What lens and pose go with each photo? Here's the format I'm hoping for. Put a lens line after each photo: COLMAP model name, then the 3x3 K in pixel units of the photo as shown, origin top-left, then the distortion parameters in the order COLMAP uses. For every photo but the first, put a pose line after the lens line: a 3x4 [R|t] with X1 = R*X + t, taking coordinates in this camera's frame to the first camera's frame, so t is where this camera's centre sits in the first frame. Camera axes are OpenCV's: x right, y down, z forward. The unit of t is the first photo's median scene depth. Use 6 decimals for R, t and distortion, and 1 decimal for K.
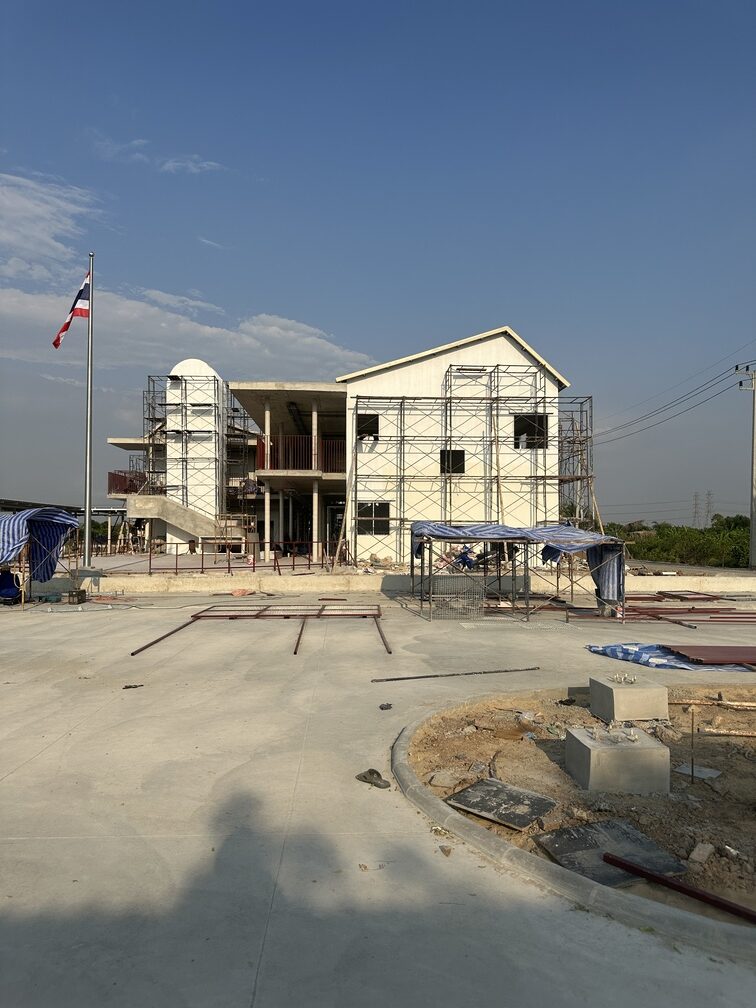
lens RADIAL K [[726.1, 0, 385.4], [0, 726.1, 506.7], [0, 0, 1]] dist [0.037482, -0.053012]
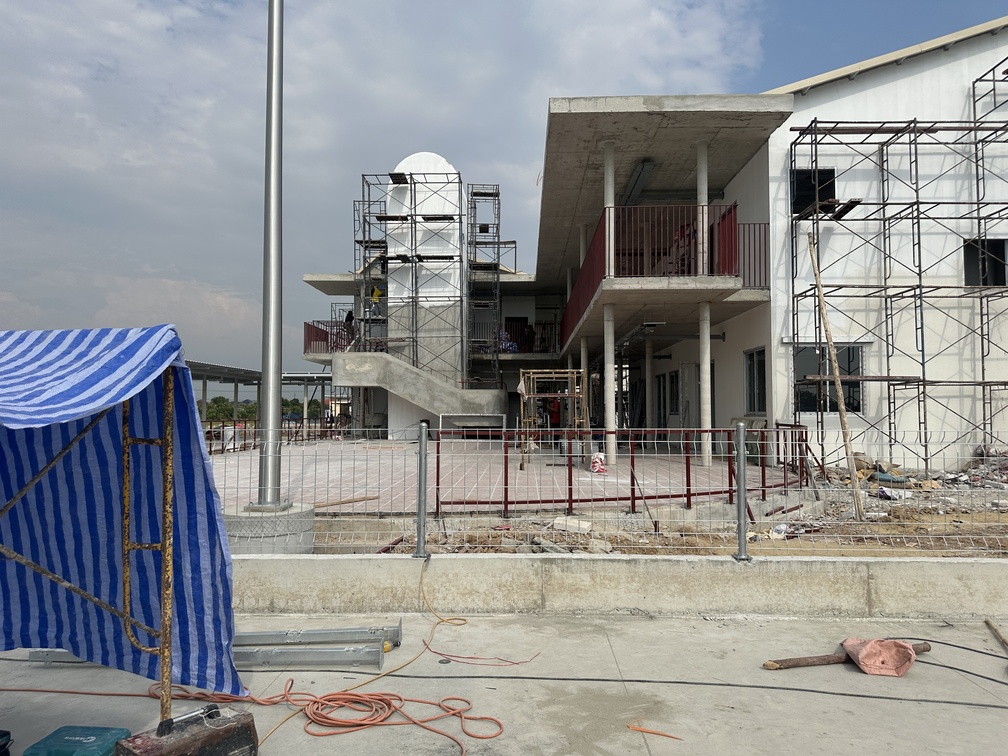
lens RADIAL K [[726.1, 0, 480.5], [0, 726.1, 376.4], [0, 0, 1]] dist [0.037482, -0.053012]
pose [[0.993249, -0.005410, -0.115878, -0.195097], [0.004185, 0.999933, -0.010817, 0.019349], [0.115928, 0.010259, 0.993205, 0.483324]]
